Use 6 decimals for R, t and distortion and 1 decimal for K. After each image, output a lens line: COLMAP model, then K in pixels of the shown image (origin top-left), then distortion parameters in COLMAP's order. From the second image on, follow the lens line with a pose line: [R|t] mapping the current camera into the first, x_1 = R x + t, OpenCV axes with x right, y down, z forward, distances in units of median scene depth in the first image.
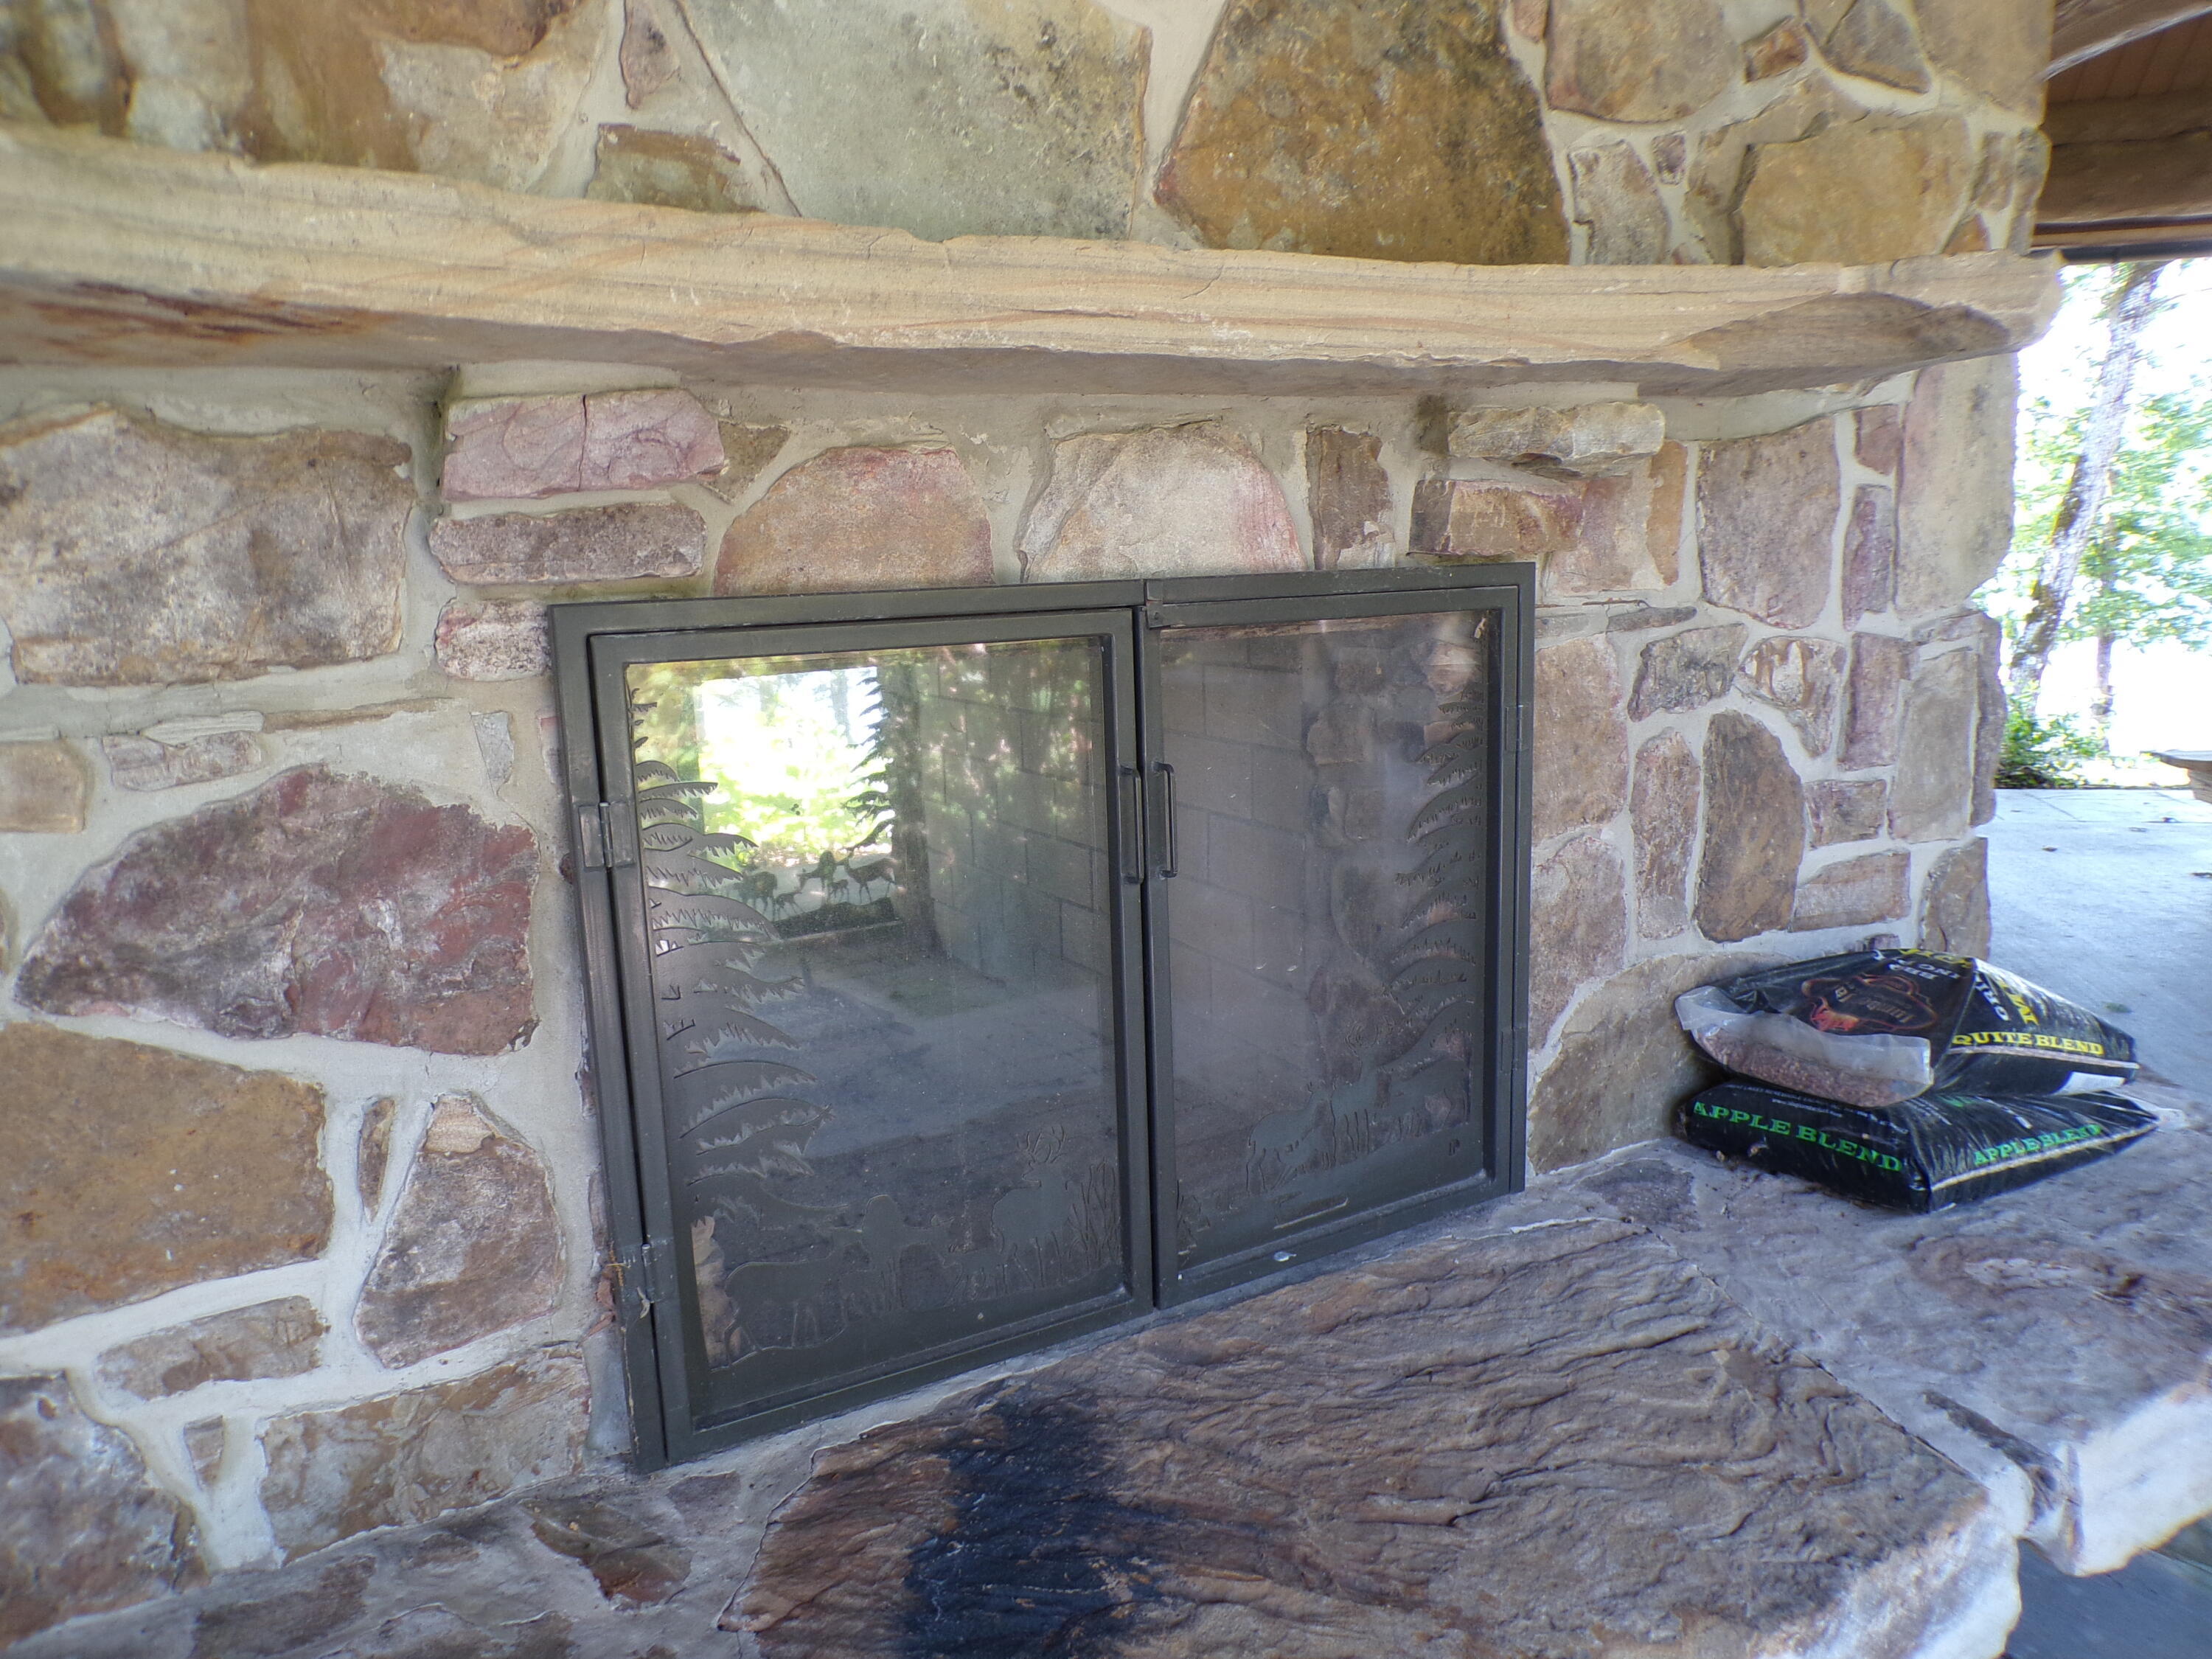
lens RADIAL K [[1495.1, 0, 1094.3], [0, 1495.1, 818.3], [0, 0, 1]] dist [-0.046782, 0.024714]
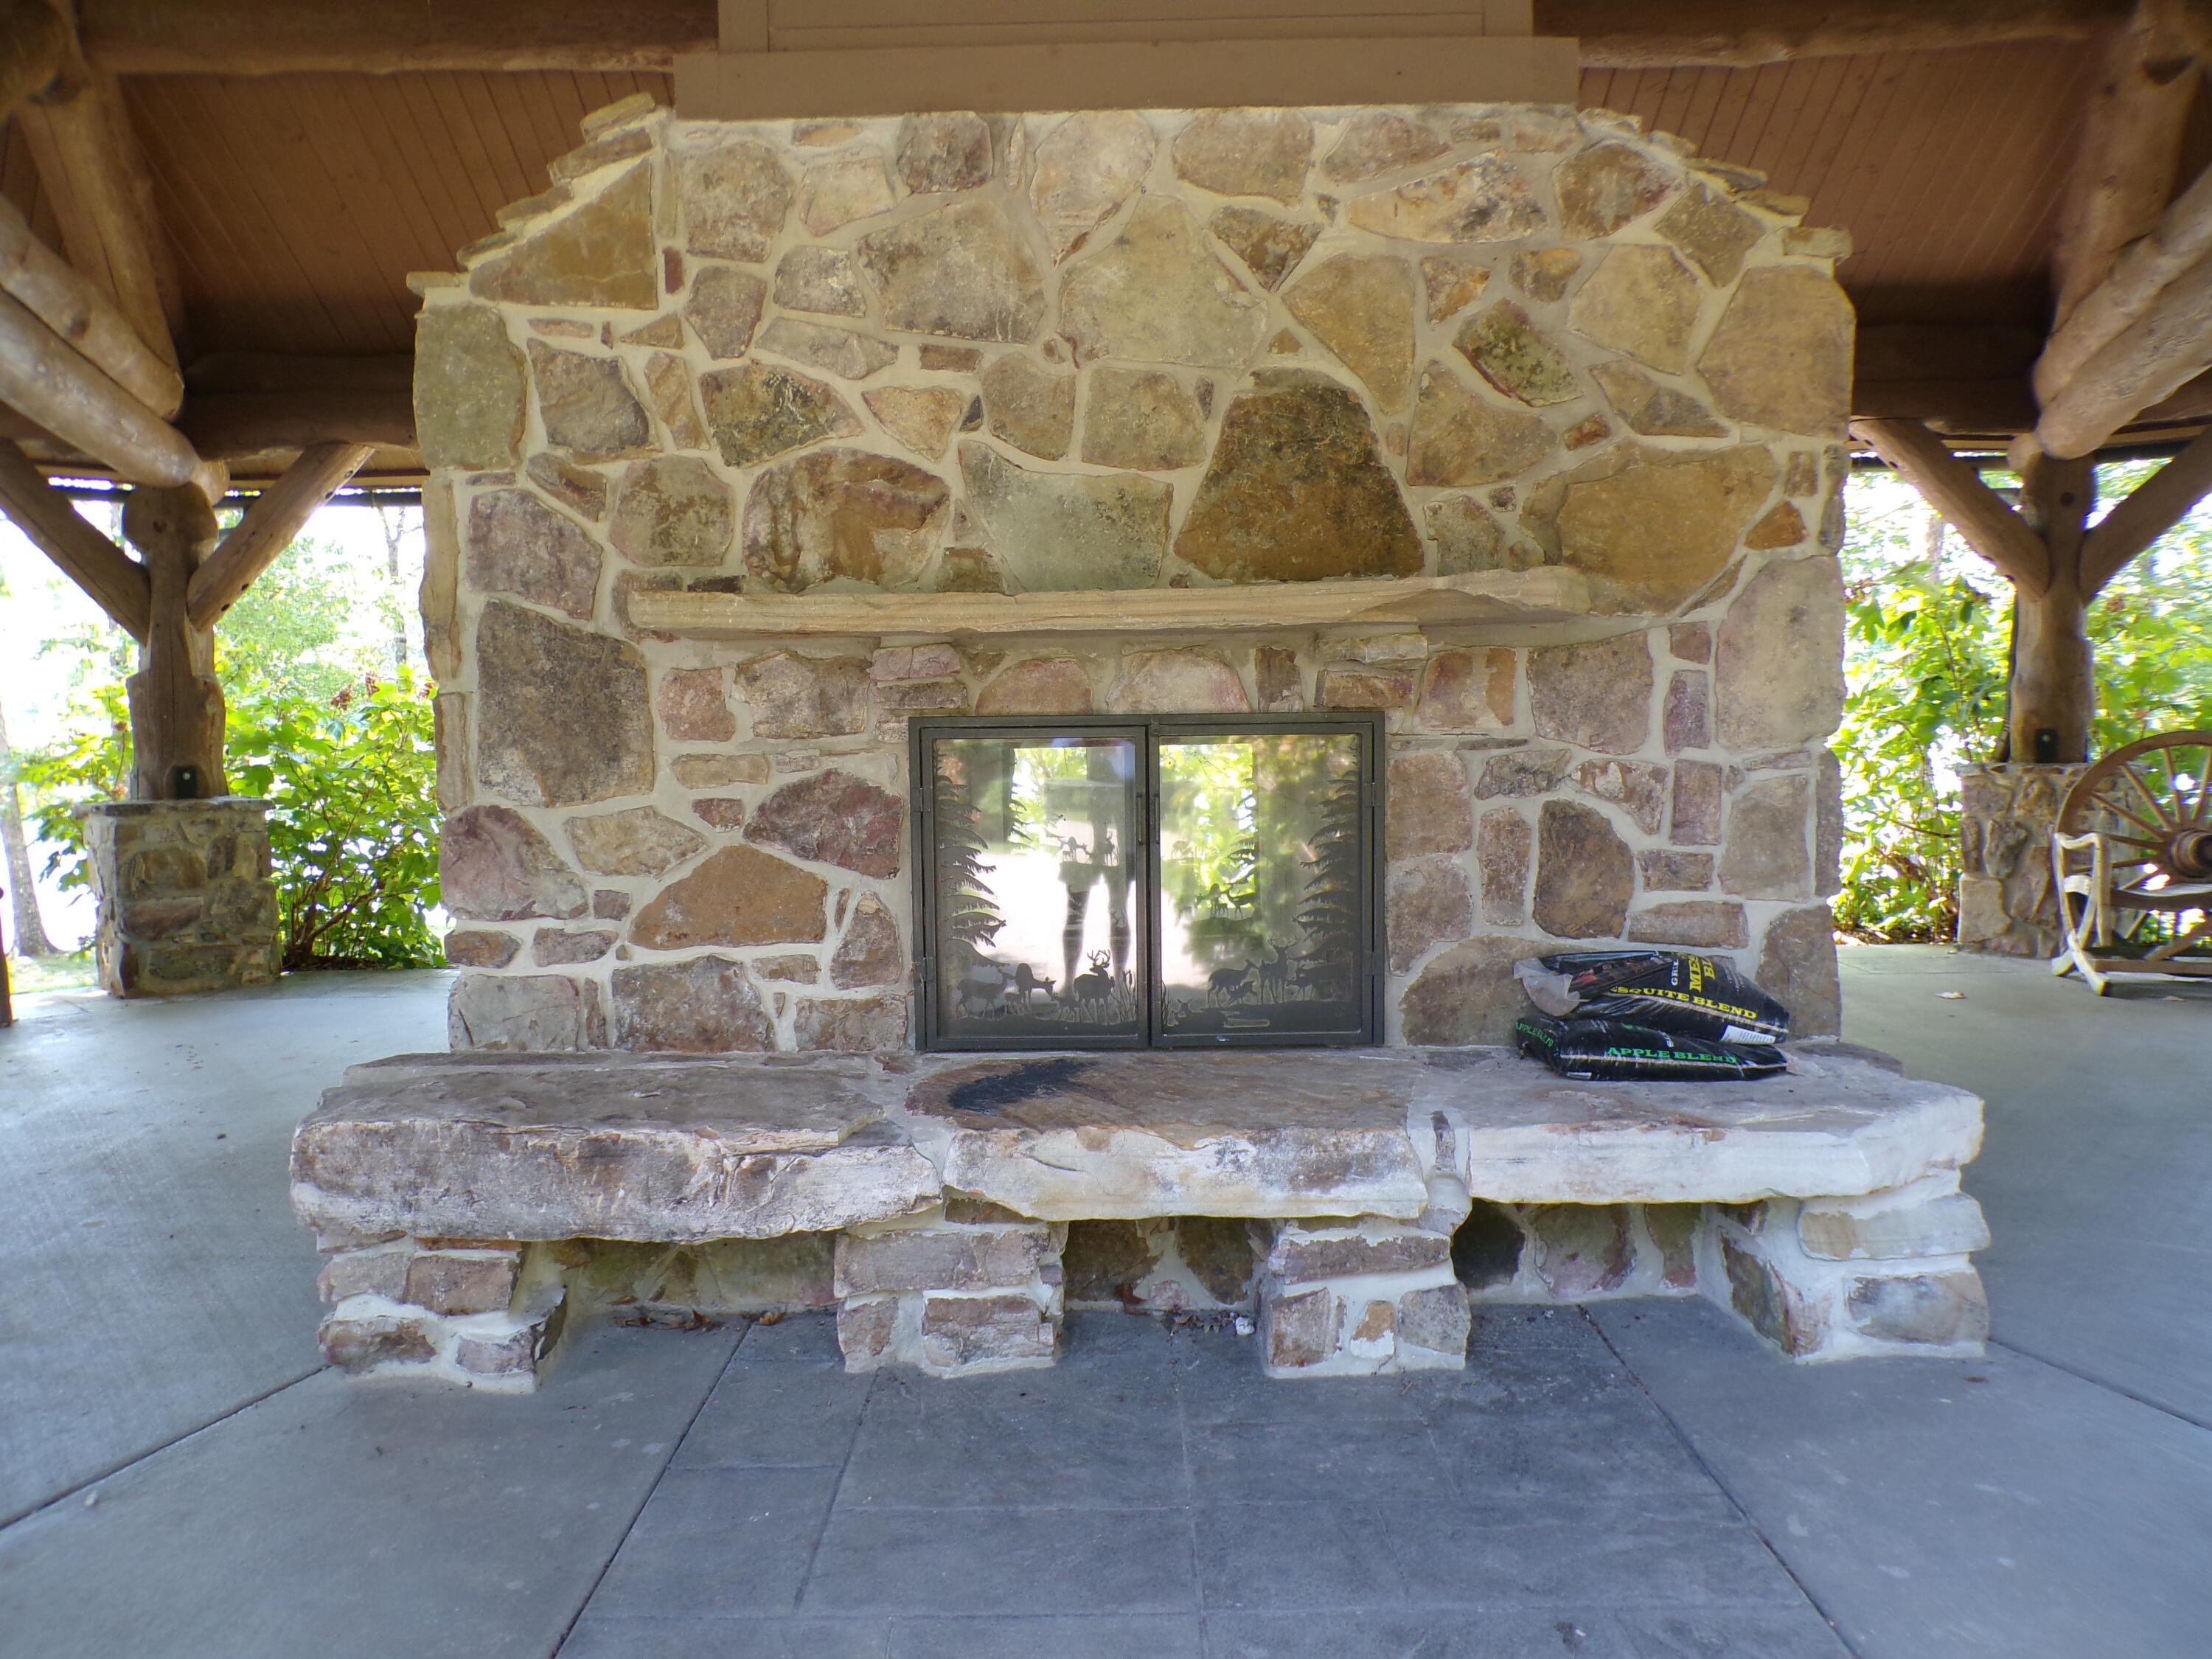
lens RADIAL K [[1495.1, 0, 1094.3], [0, 1495.1, 818.3], [0, 0, 1]] dist [-0.046782, 0.024714]
pose [[0.865844, 0.056548, -0.497108, 1.125148], [-0.103496, 0.992345, -0.067381, 0.167454], [0.489492, 0.109790, 0.865069, -1.046732]]
